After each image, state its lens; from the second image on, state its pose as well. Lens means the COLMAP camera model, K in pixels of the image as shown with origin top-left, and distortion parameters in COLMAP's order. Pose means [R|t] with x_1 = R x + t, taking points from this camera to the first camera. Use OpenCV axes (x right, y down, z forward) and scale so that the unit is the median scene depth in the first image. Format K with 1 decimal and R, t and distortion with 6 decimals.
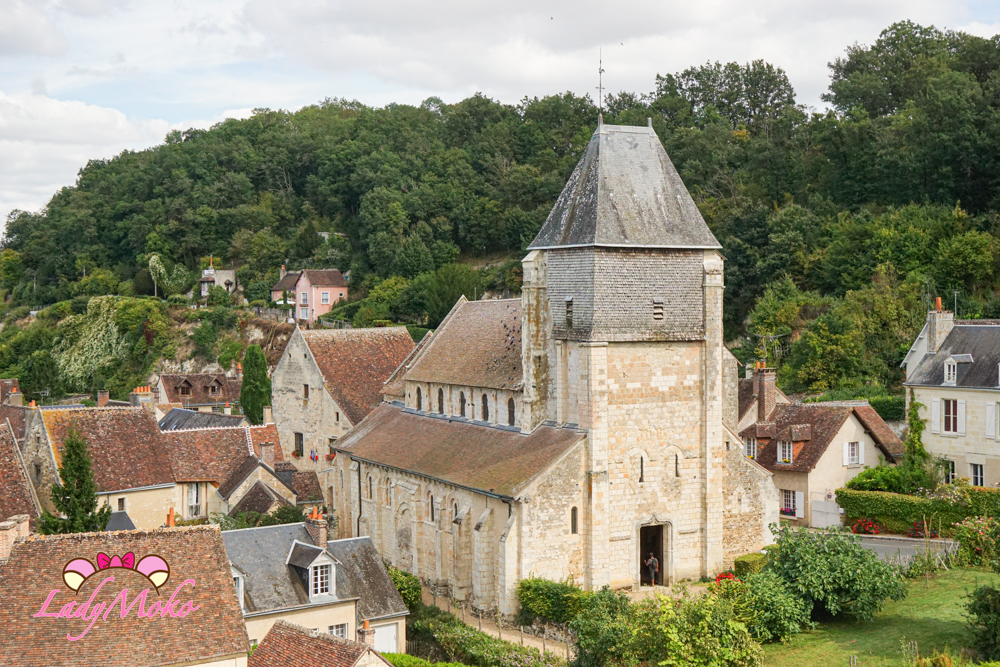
lens RADIAL K [[1373.8, 0, 499.6], [0, 1373.8, 332.4], [0, 0, 1]] dist [0.107753, 0.000000]
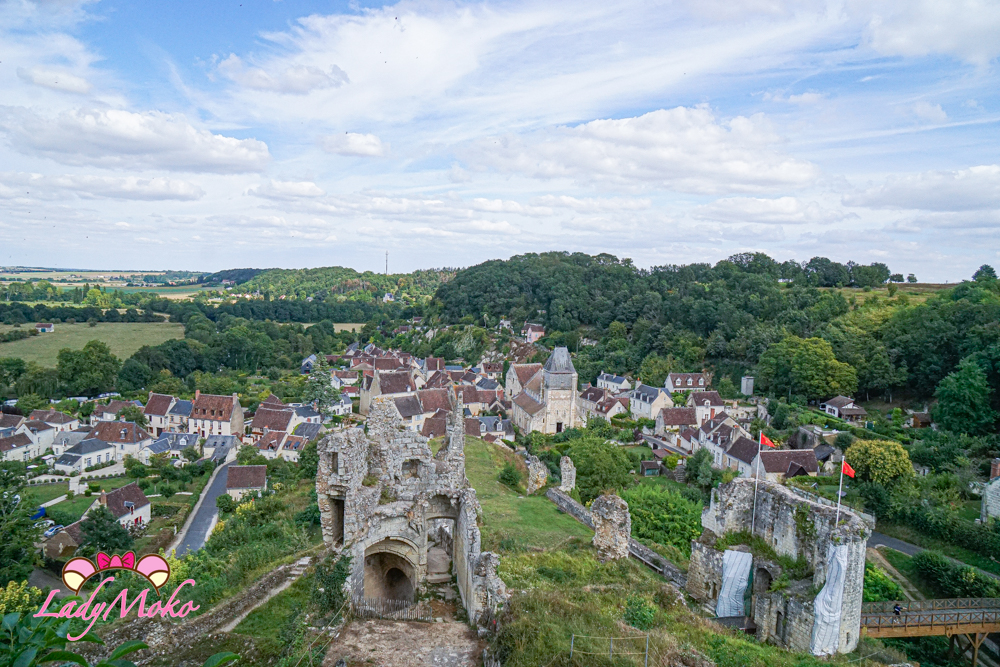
lens RADIAL K [[699.9, 0, 499.8], [0, 699.9, 334.8], [0, 0, 1]] dist [-0.094770, -0.000431]
pose [[0.970309, 0.059095, -0.234537, 0.152575], [-0.046846, 0.997248, 0.057462, -0.105787], [0.237287, -0.044769, 0.970407, -0.515312]]
